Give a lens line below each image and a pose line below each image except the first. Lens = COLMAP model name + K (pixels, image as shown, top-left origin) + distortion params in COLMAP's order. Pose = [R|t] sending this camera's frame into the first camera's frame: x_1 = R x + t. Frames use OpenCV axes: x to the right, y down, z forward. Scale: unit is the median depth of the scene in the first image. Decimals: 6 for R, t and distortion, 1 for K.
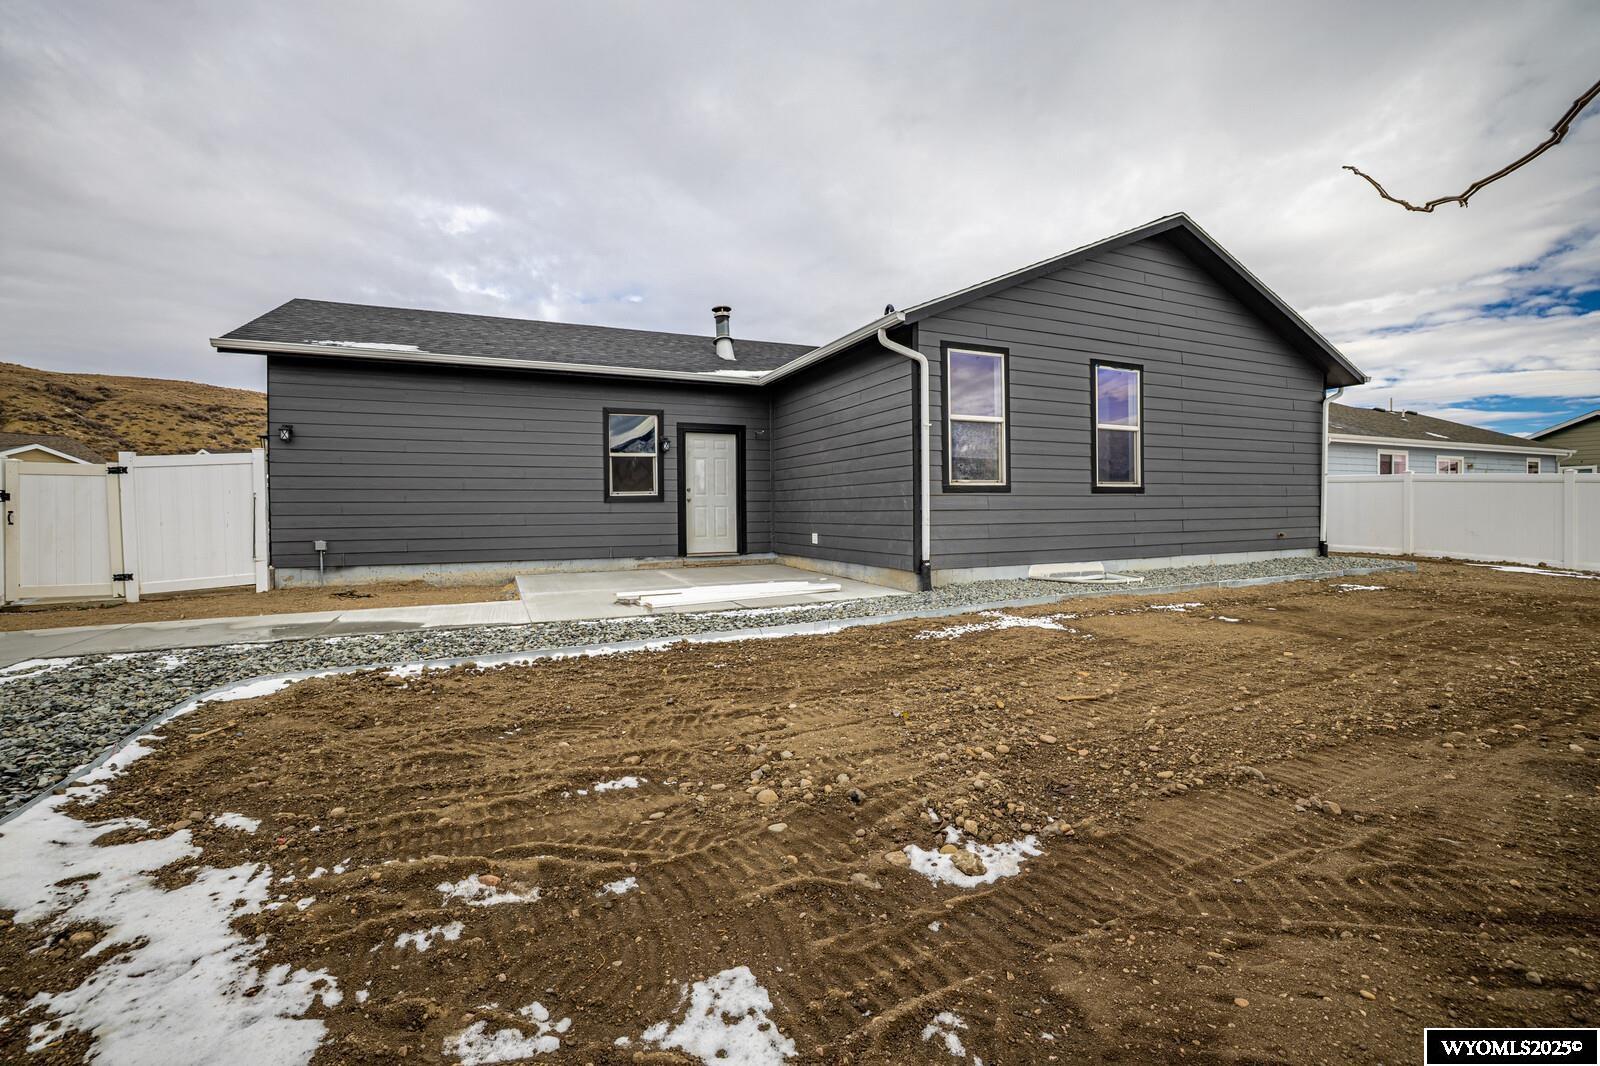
lens RADIAL K [[660.9, 0, 798.6], [0, 660.9, 519.9], [0, 0, 1]] dist [-0.014418, -0.000040]
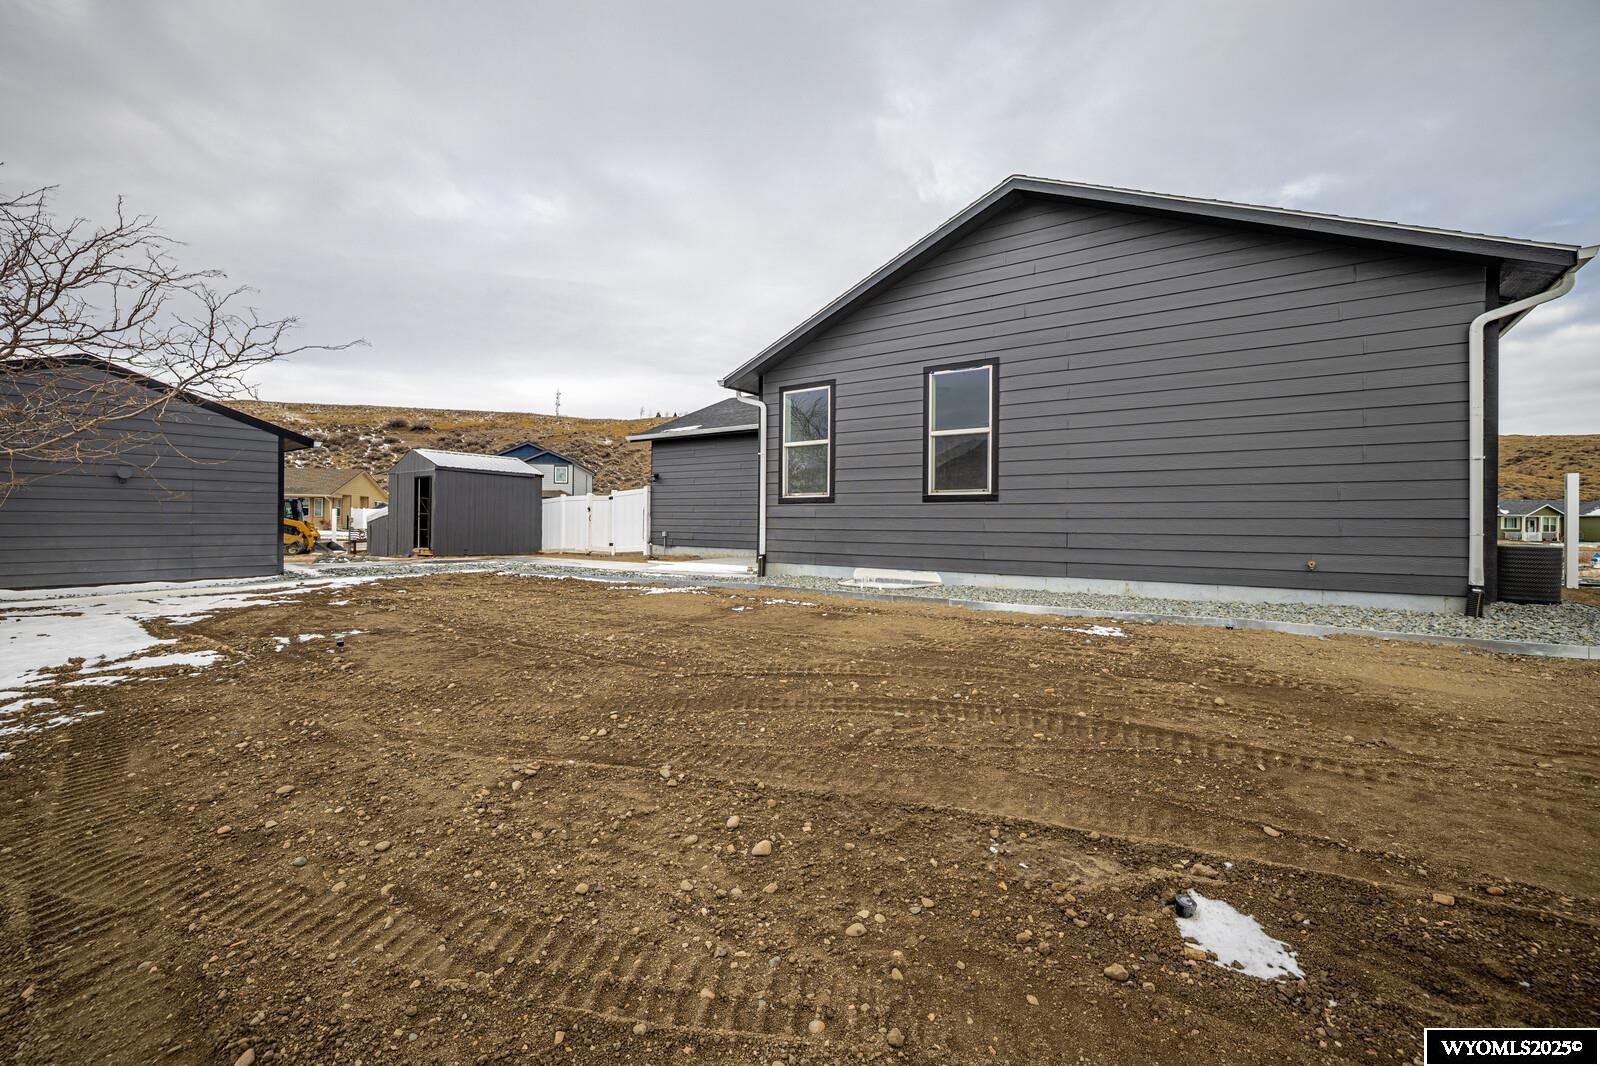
lens RADIAL K [[660.9, 0, 797.0], [0, 660.9, 529.1], [0, 0, 1]] dist [-0.014418, -0.000040]
pose [[0.516214, 0.021003, -0.856202, 1.226327], [-0.025749, 0.999628, 0.008997, -0.004266], [0.856073, 0.017402, 0.516562, 0.329670]]
